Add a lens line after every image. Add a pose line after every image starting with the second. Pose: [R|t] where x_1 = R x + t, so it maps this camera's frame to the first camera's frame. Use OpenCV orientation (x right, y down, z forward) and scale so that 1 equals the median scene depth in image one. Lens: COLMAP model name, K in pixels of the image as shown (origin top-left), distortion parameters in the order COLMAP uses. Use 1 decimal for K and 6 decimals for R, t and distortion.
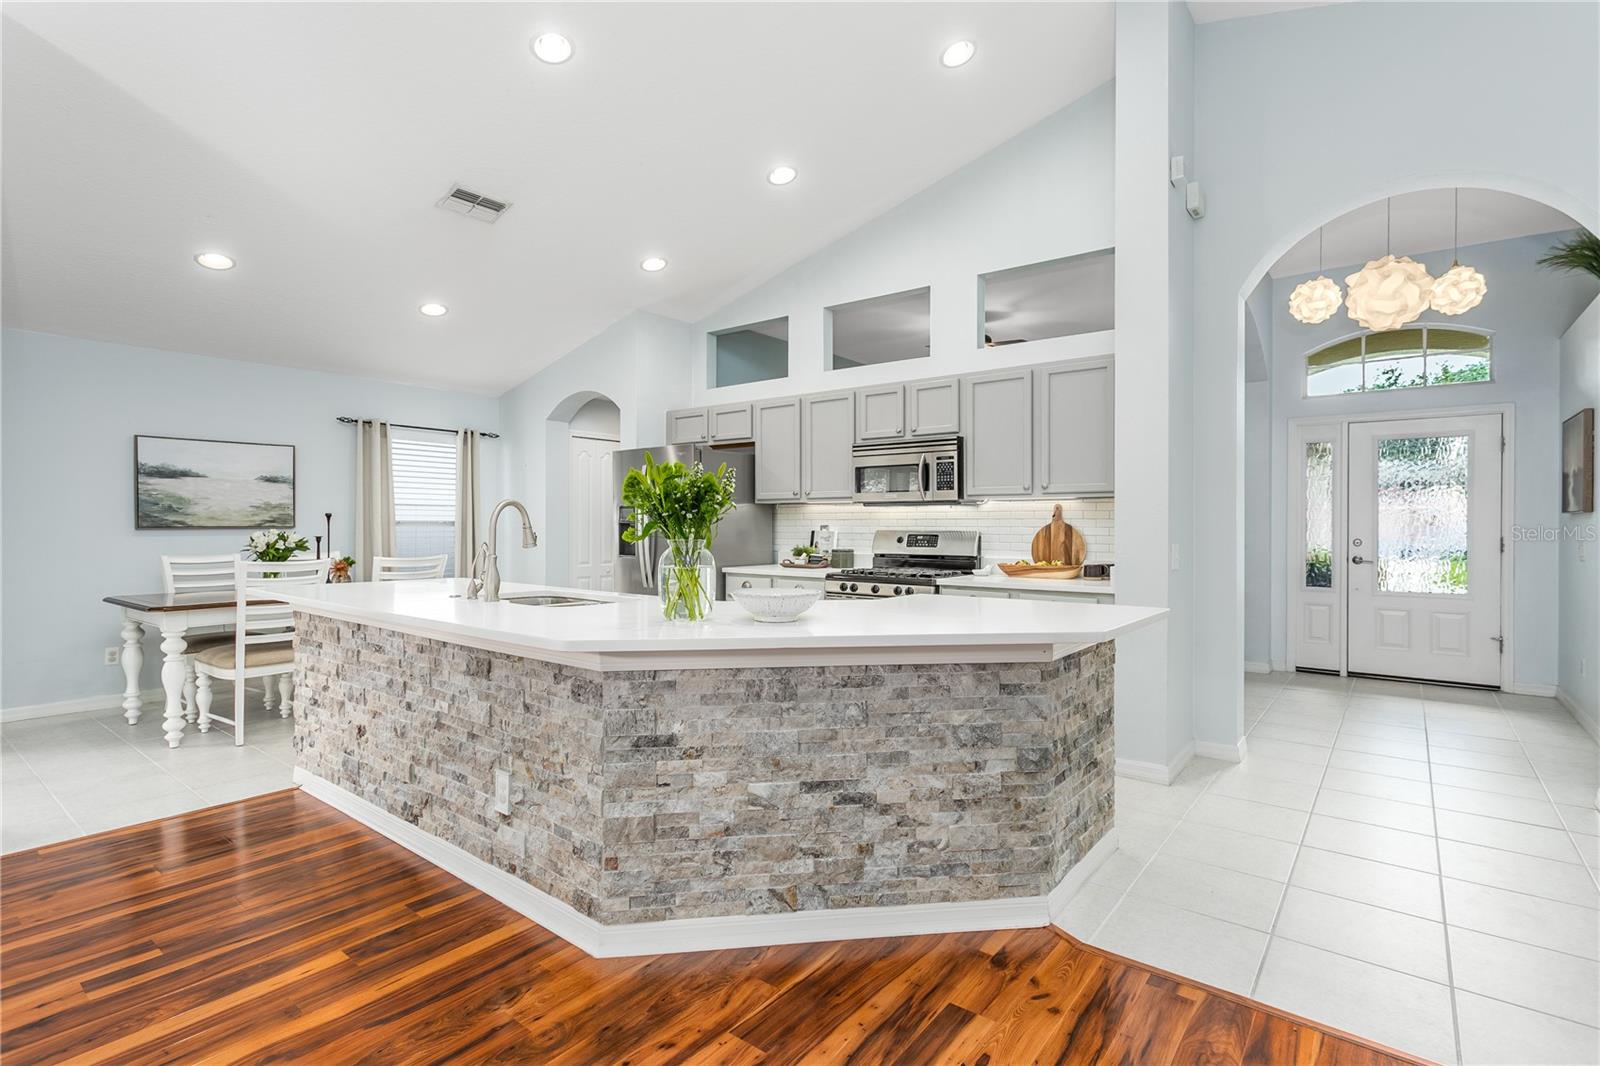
lens RADIAL K [[765.4, 0, 800.1], [0, 765.4, 523.7], [0, 0, 1]] dist [0.002423, 0.000397]
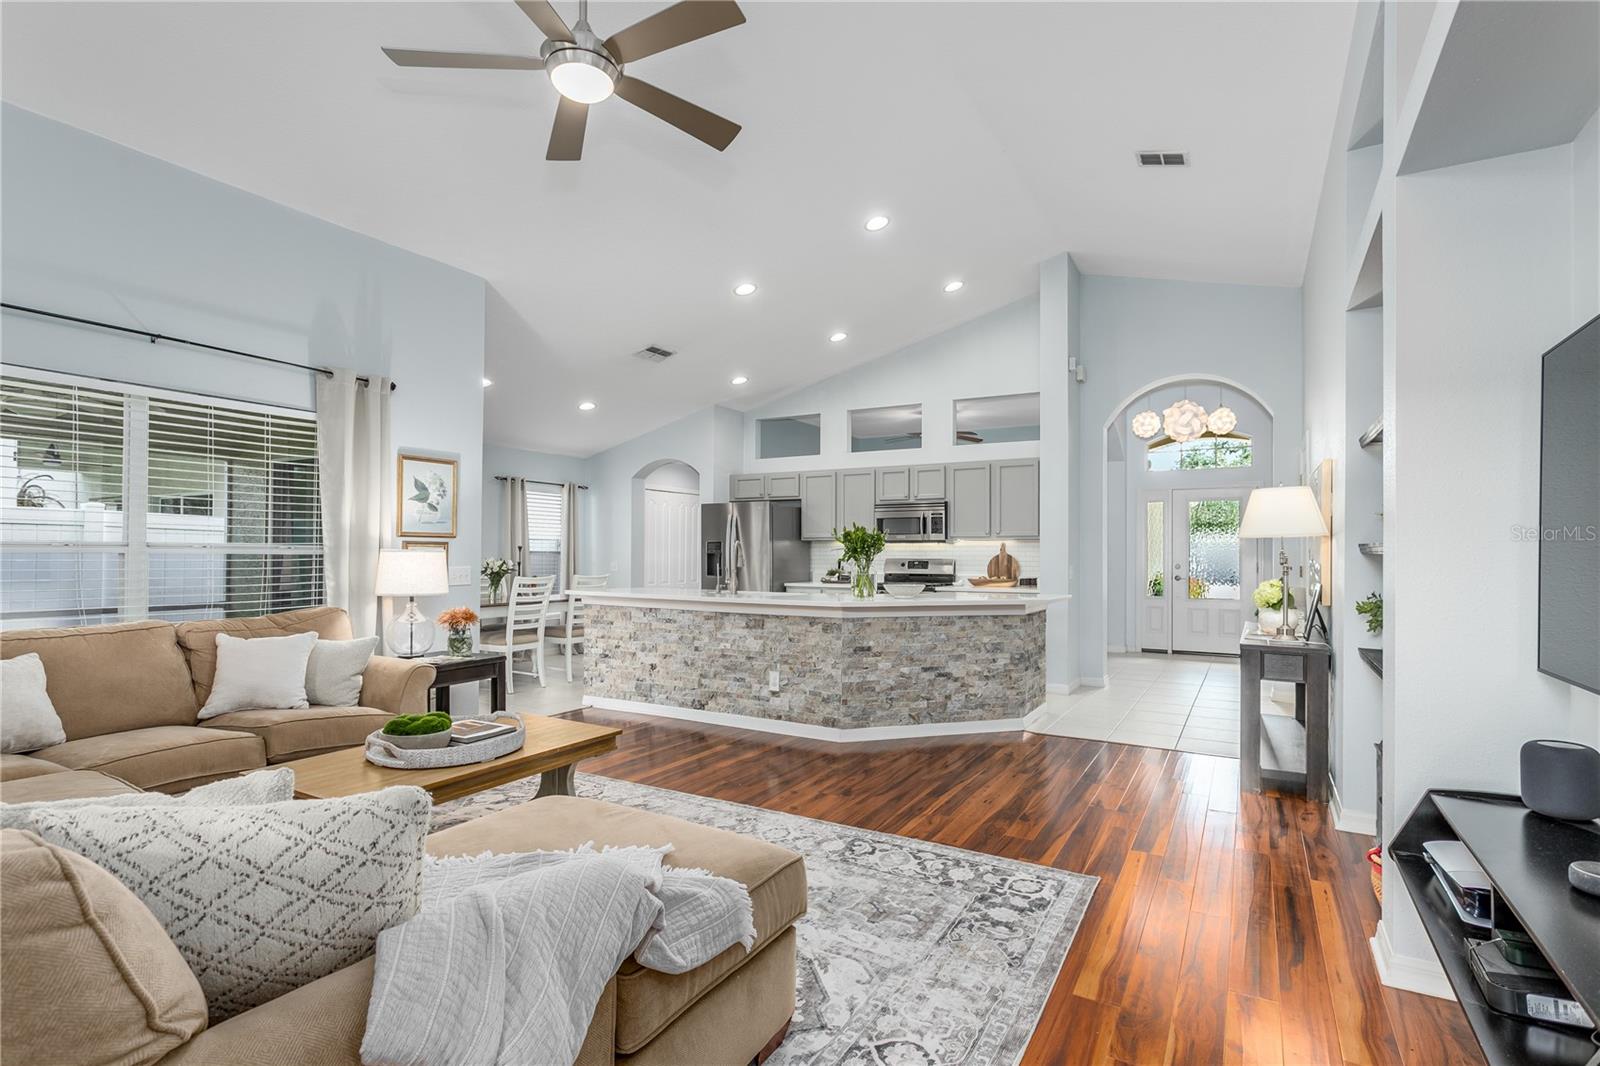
lens RADIAL K [[776.3, 0, 795.8], [0, 776.3, 546.8], [0, 0, 1]] dist [-0.000797, 0.000189]
pose [[0.991142, 0.003199, 0.132769, -0.331758], [-0.001944, 0.999952, -0.009583, 0.000520], [-0.132793, 0.009240, 0.991101, -0.609276]]
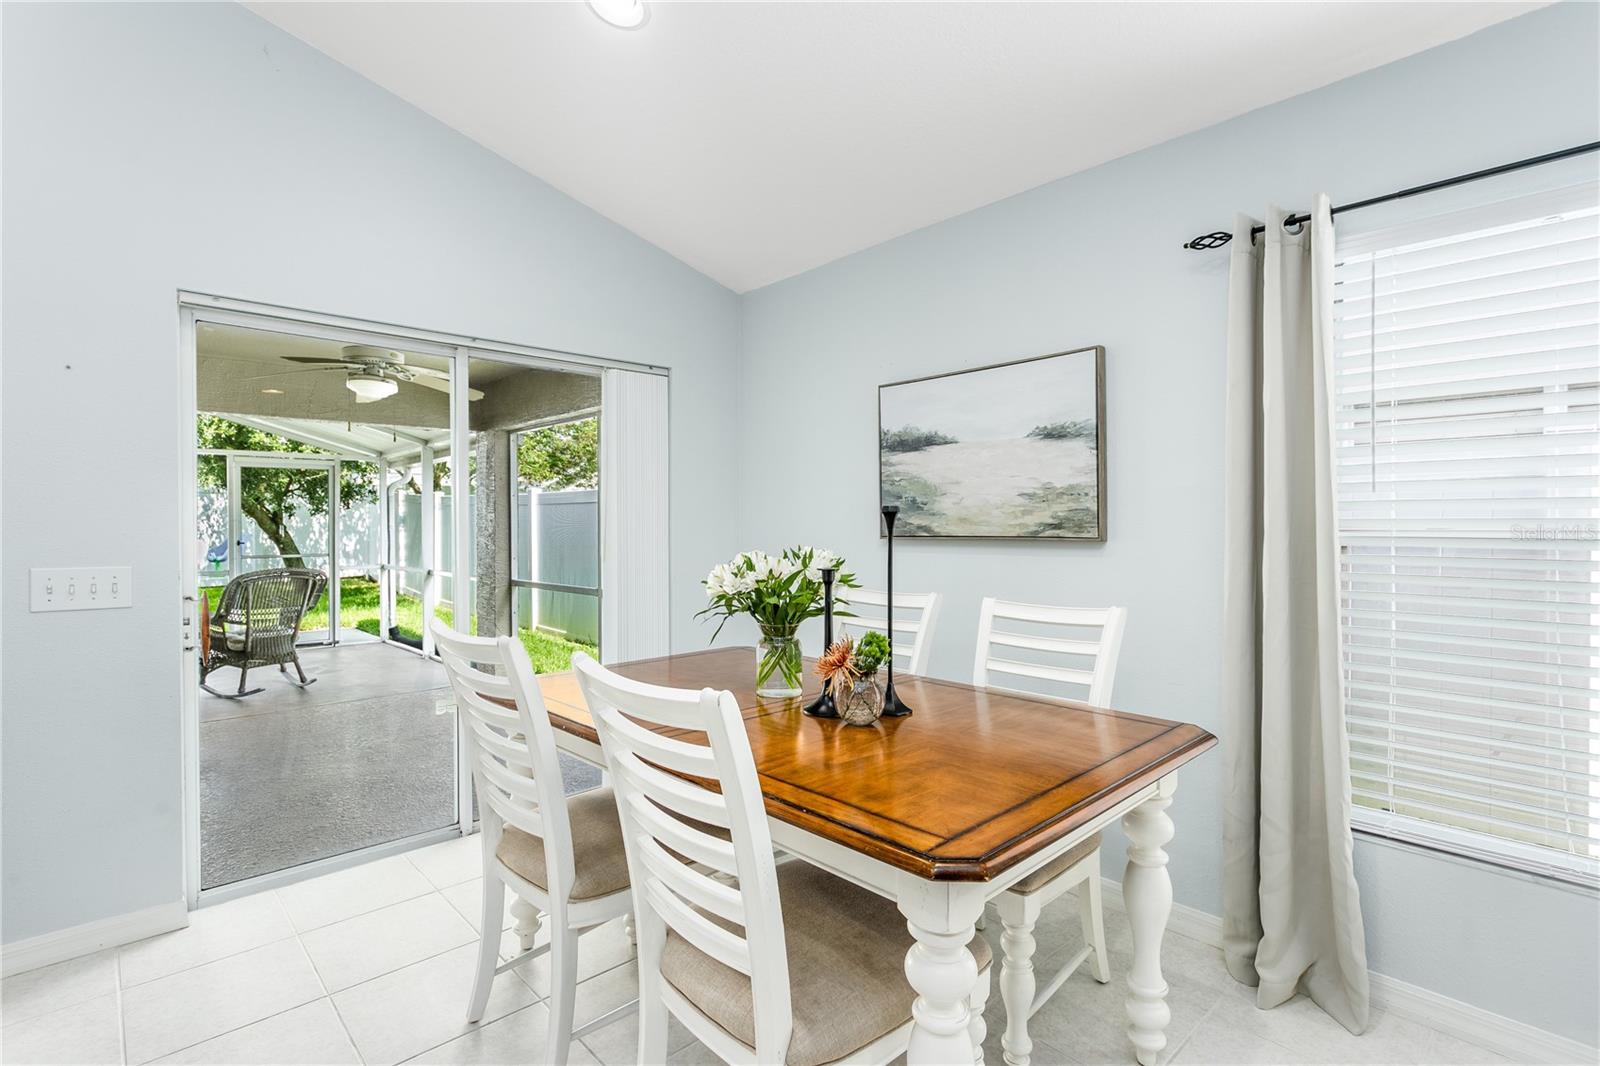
lens RADIAL K [[756.1, 0, 801.1], [0, 756.1, 519.1], [0, 0, 1]] dist [-0.001270, -0.000119]
pose [[-0.146581, -0.007014, -0.989174, -0.286747], [0.001336, 0.999973, -0.007288, -0.005199], [0.989198, -0.002389, -0.146568, 1.148446]]
